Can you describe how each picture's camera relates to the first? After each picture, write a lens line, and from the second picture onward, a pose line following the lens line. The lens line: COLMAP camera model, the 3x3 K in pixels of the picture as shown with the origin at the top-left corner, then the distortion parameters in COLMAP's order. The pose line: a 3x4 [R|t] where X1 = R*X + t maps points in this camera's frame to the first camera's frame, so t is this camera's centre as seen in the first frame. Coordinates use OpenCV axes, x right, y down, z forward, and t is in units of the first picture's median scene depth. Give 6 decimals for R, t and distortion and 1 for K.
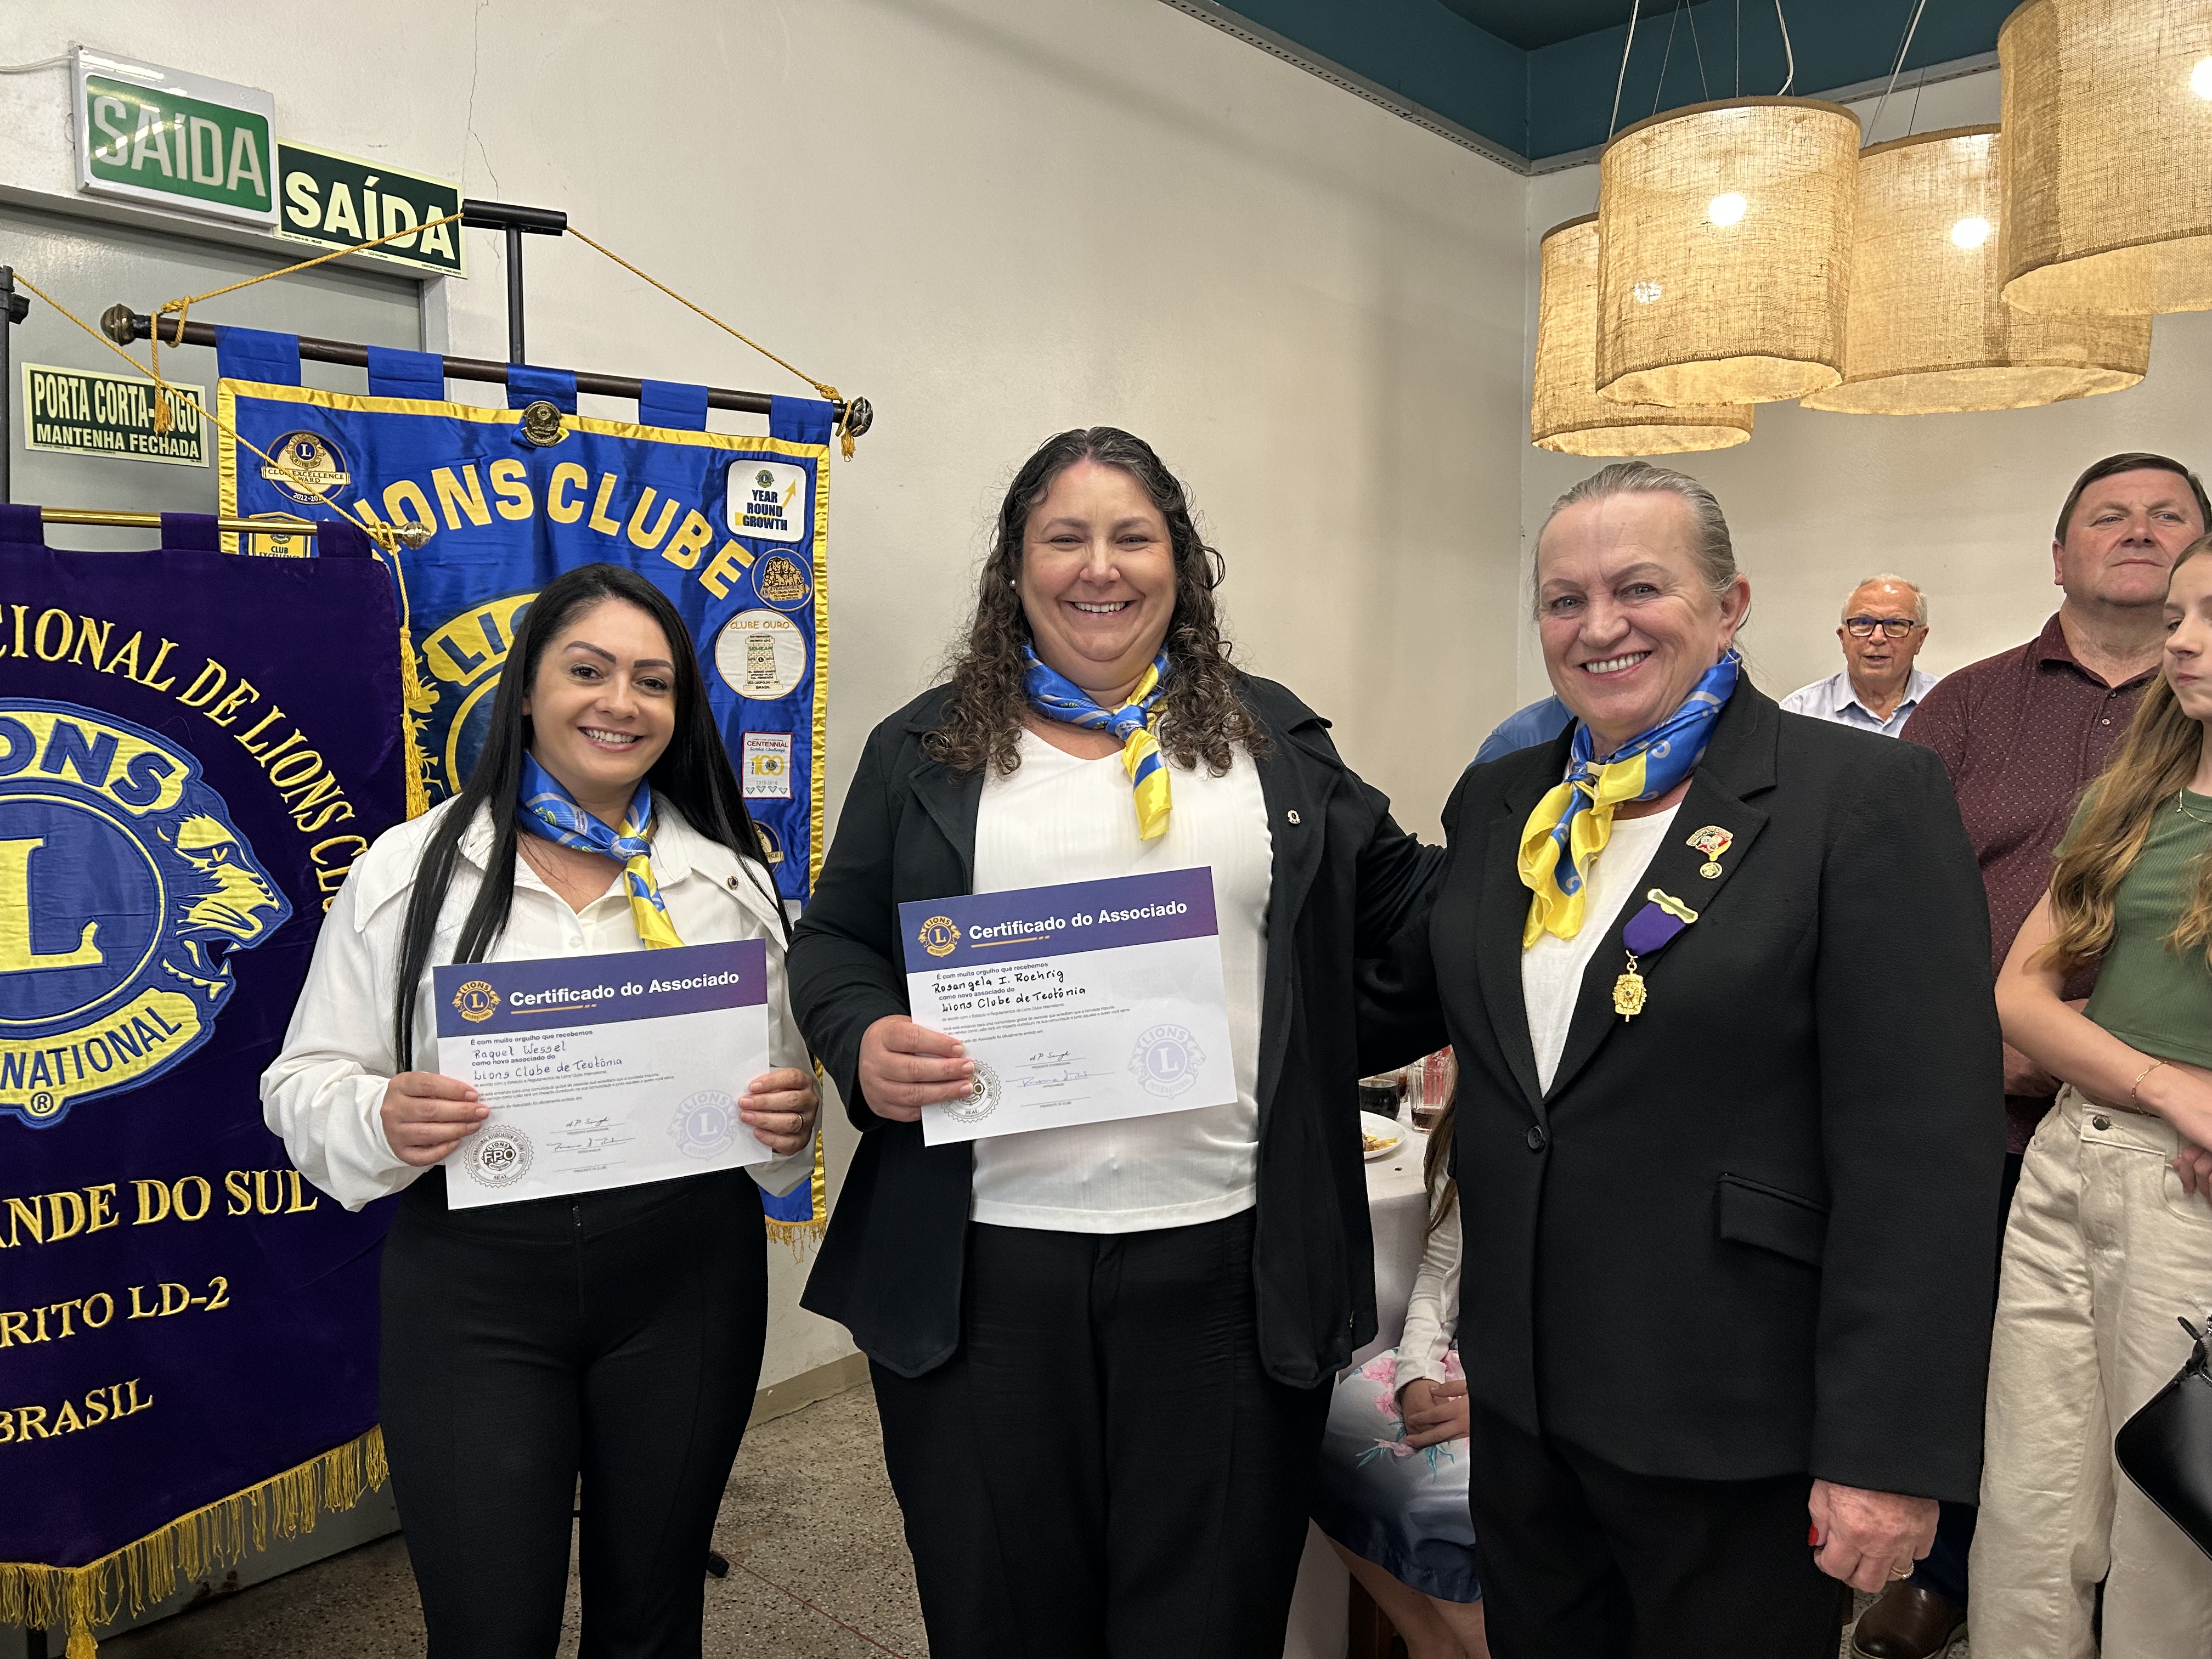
lens RADIAL K [[1753.9, 0, 1106.0], [0, 1753.9, 829.5], [0, 0, 1]] dist [0.056911, -0.087757]
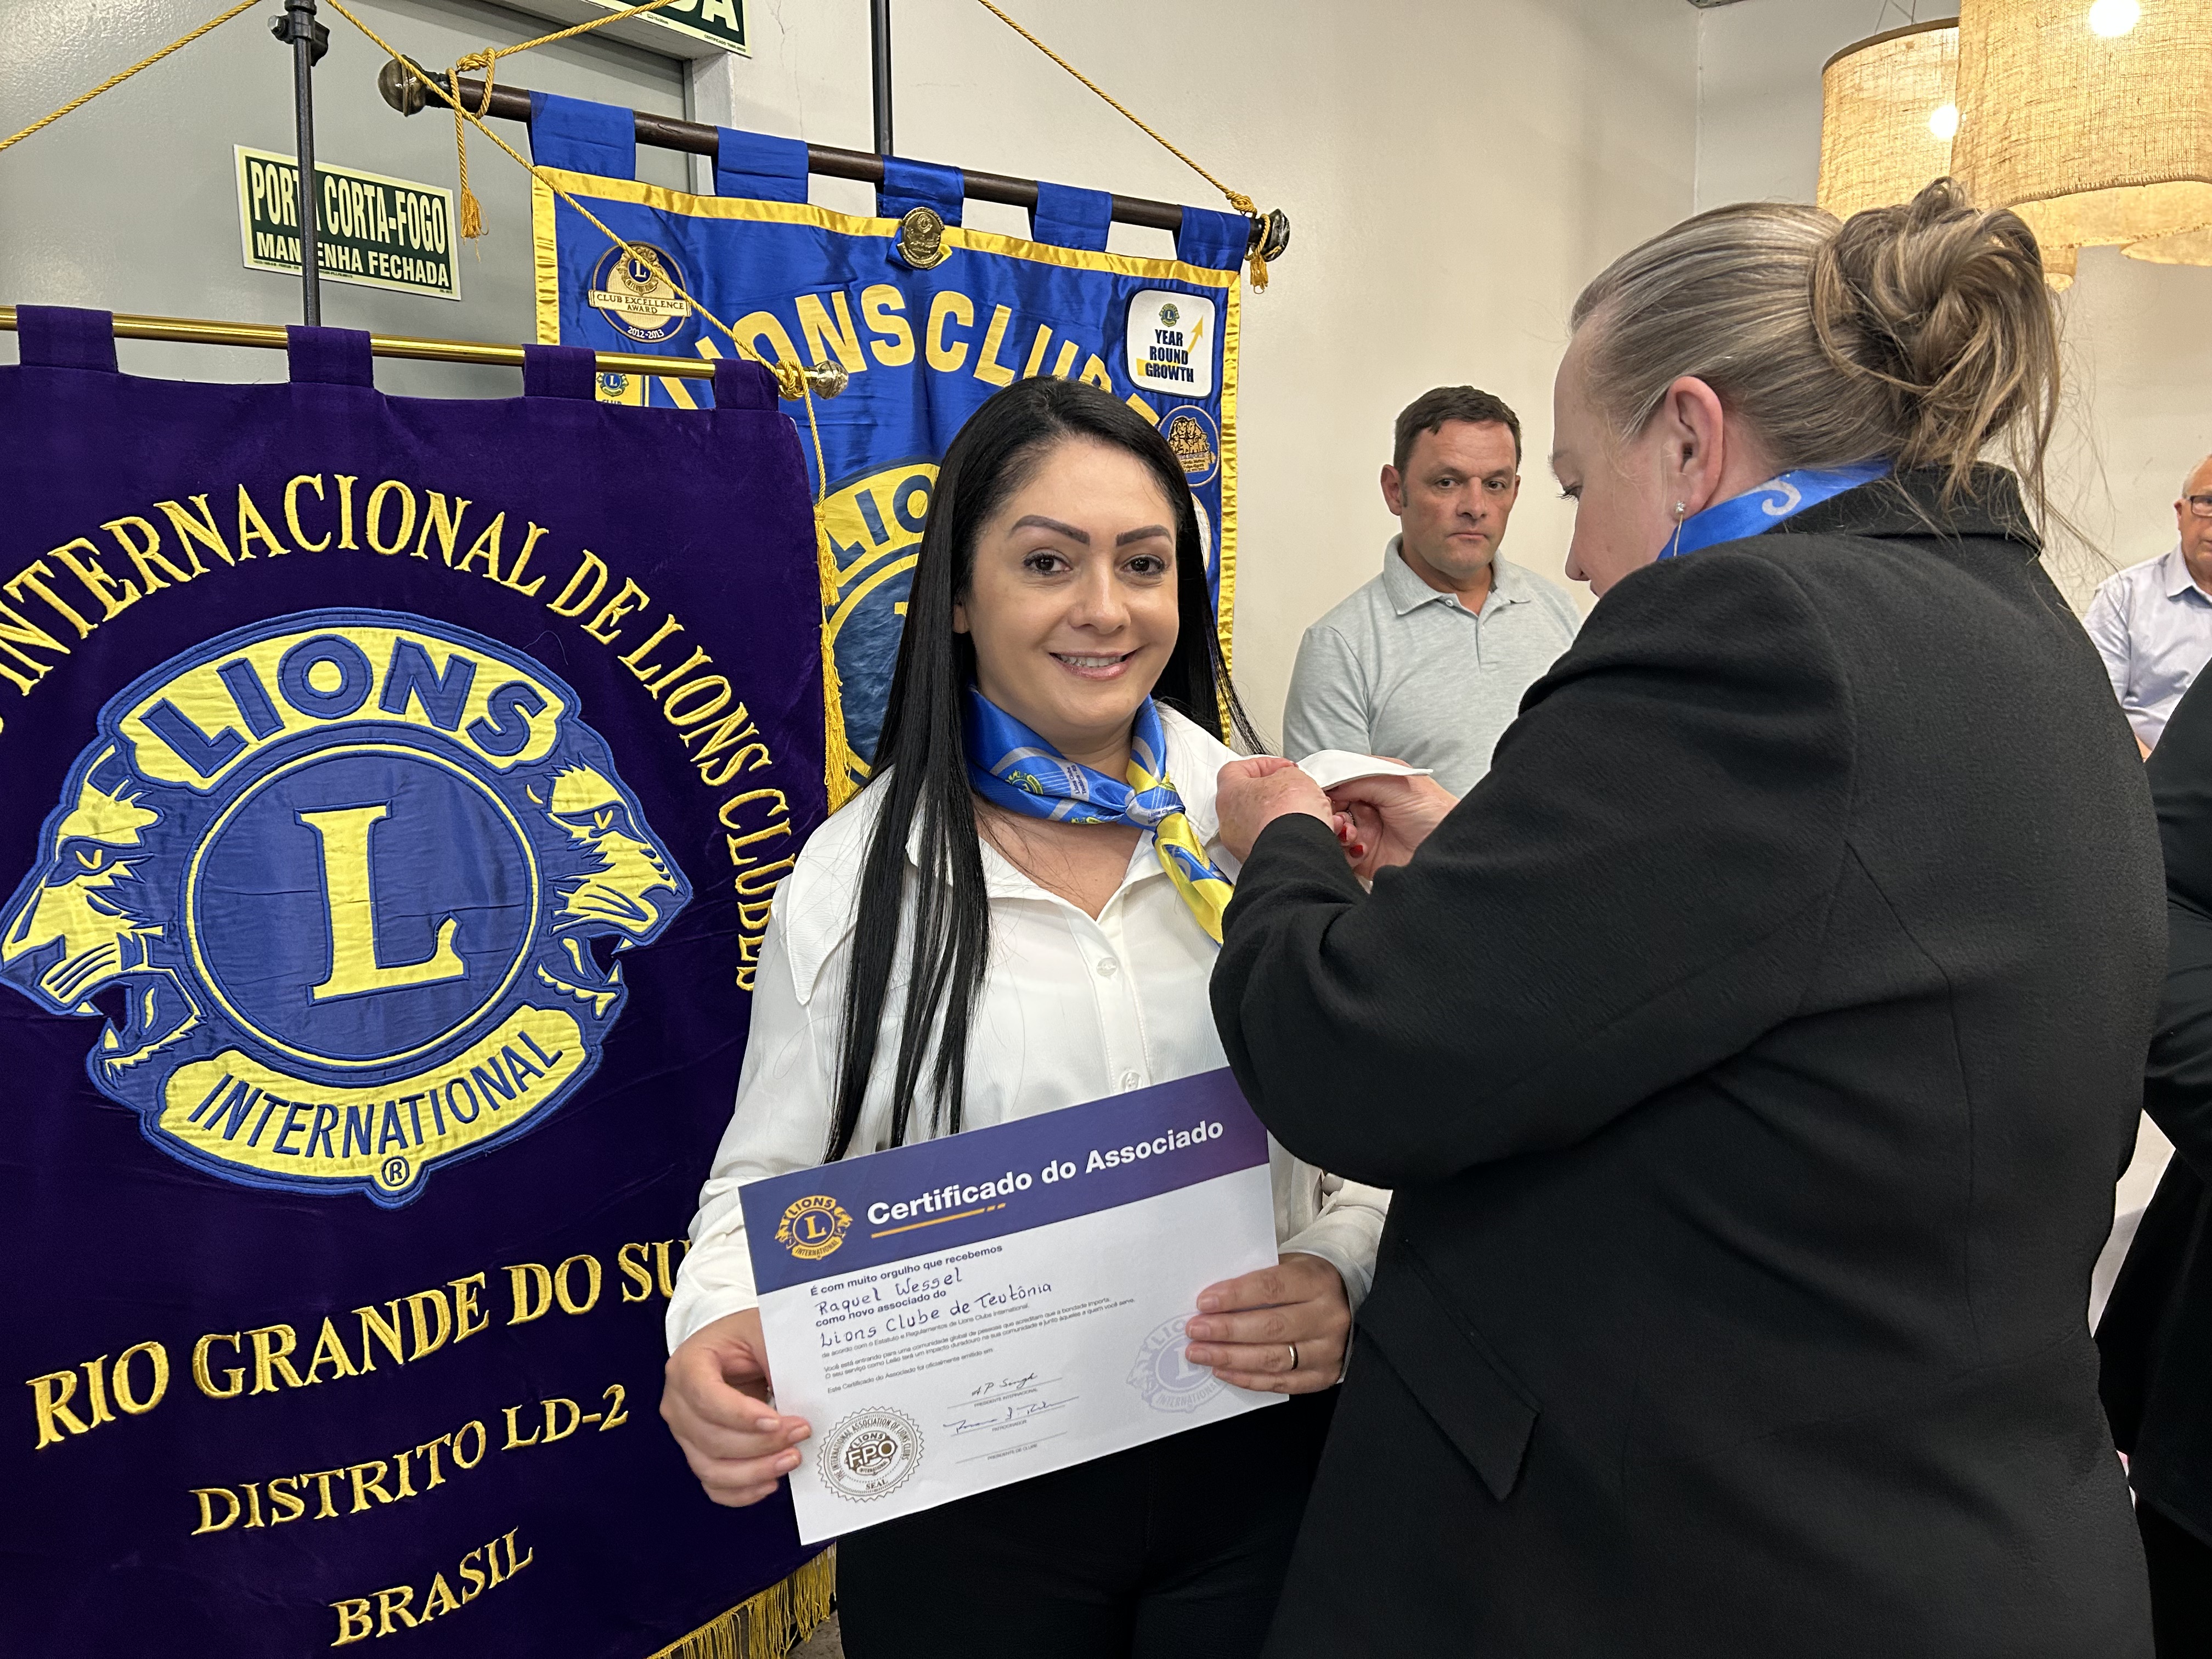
lens RADIAL K [[1762.8, 0, 1106.0], [0, 1762.8, 829.5], [0, 0, 1]] dist [0.035995, -0.041552]
pose [[0.996712, -0.025923, 0.076773, -0.314321], [0.021959, 0.998404, 0.052023, -0.013777], [-0.077999, -0.050166, 0.995690, 0.228886]]
